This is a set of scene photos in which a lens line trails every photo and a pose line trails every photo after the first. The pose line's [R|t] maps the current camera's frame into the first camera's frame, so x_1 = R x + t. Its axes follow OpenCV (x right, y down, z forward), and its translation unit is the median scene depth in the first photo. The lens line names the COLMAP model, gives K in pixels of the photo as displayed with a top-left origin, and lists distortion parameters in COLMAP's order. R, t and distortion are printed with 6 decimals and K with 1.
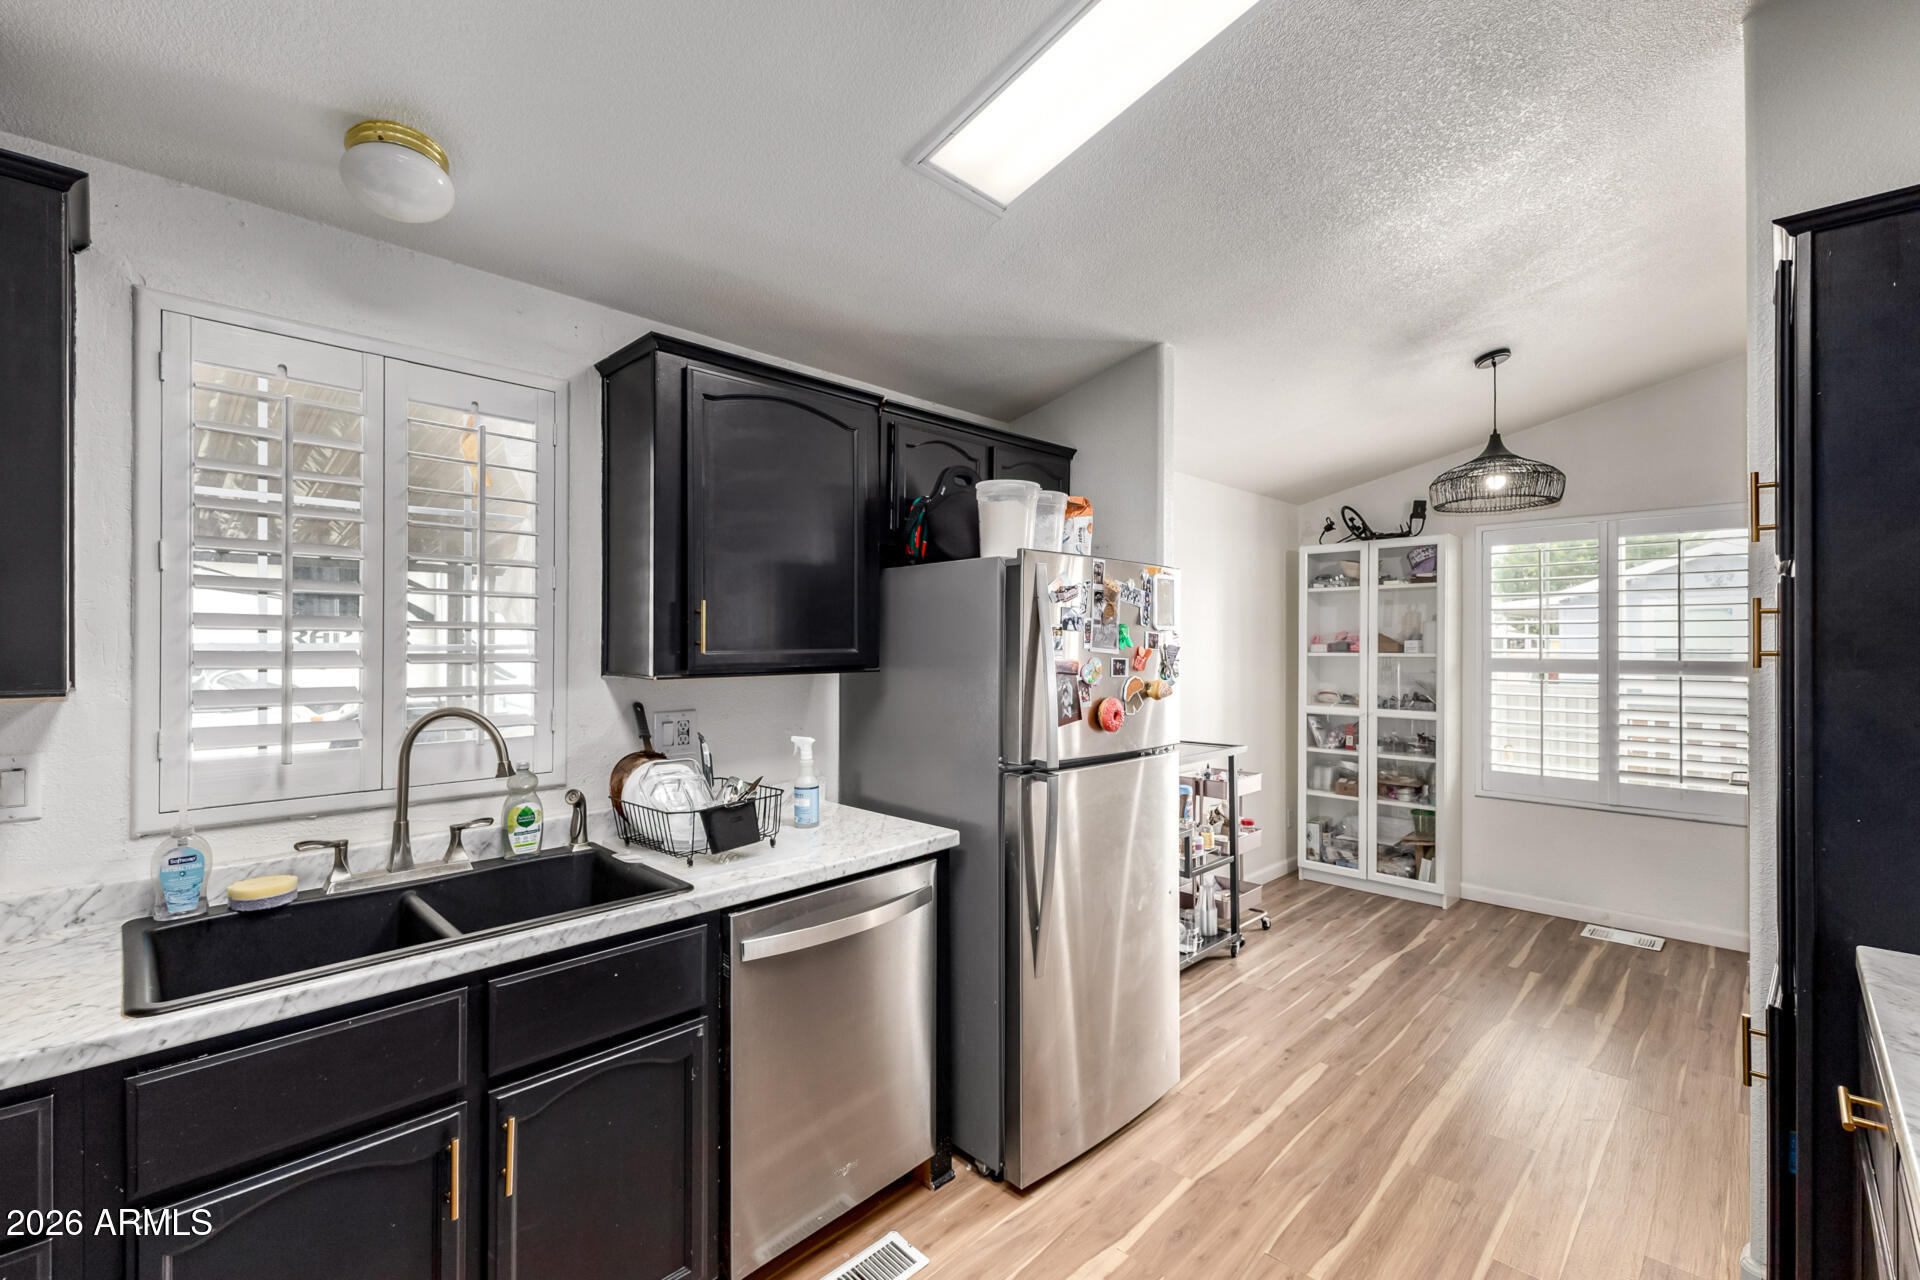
lens RADIAL K [[830.9, 0, 956.0], [0, 830.9, 632.4], [0, 0, 1]] dist [0.000771, 0.000001]
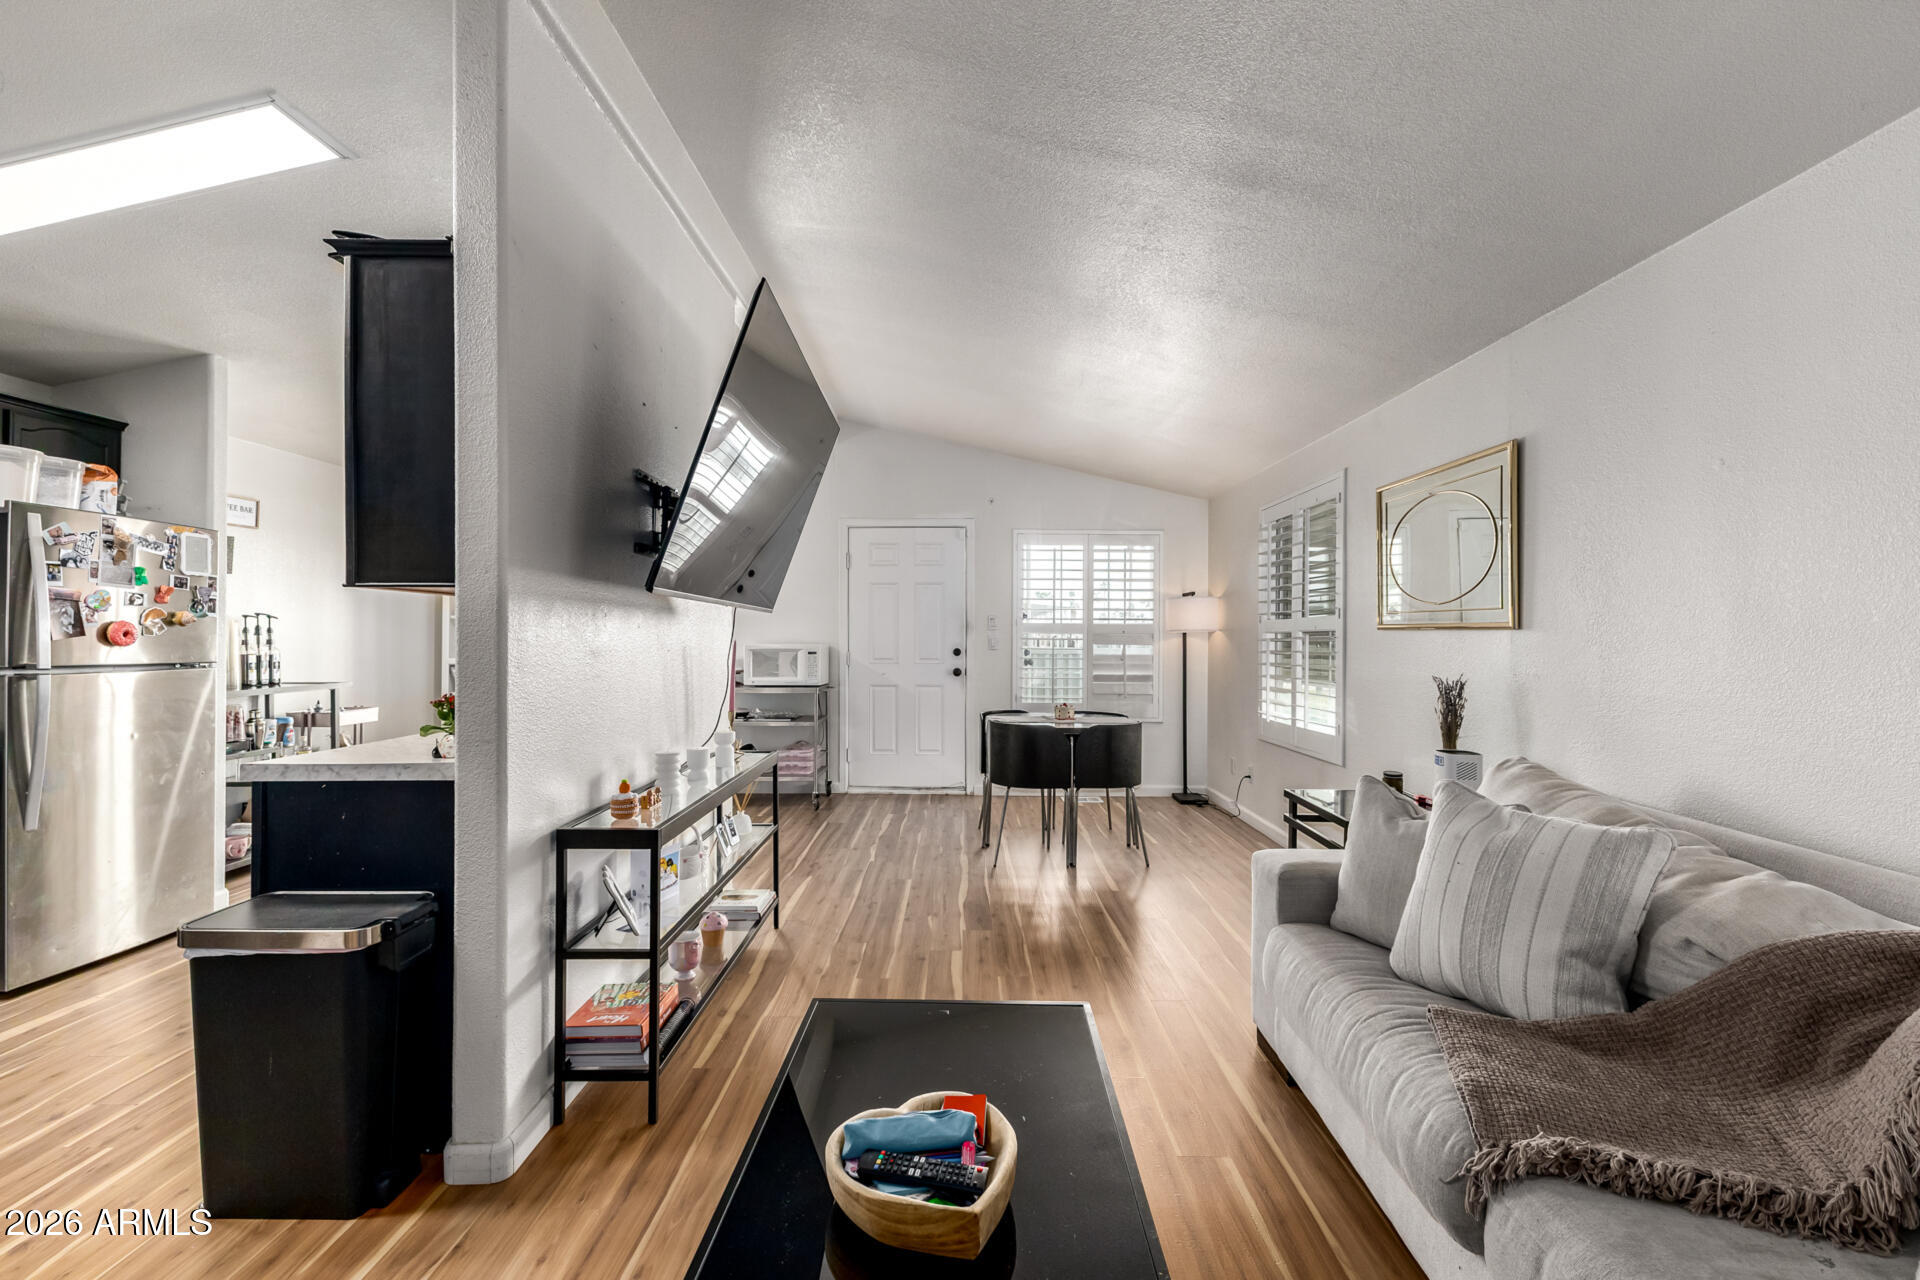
lens RADIAL K [[830.9, 0, 956.0], [0, 830.9, 632.4], [0, 0, 1]] dist [0.000771, 0.000001]
pose [[0.715524, 0.005018, 0.698570, 0.200794], [-0.012680, 0.999903, 0.005806, 0.068262], [-0.698473, -0.013012, 0.715518, -0.838120]]
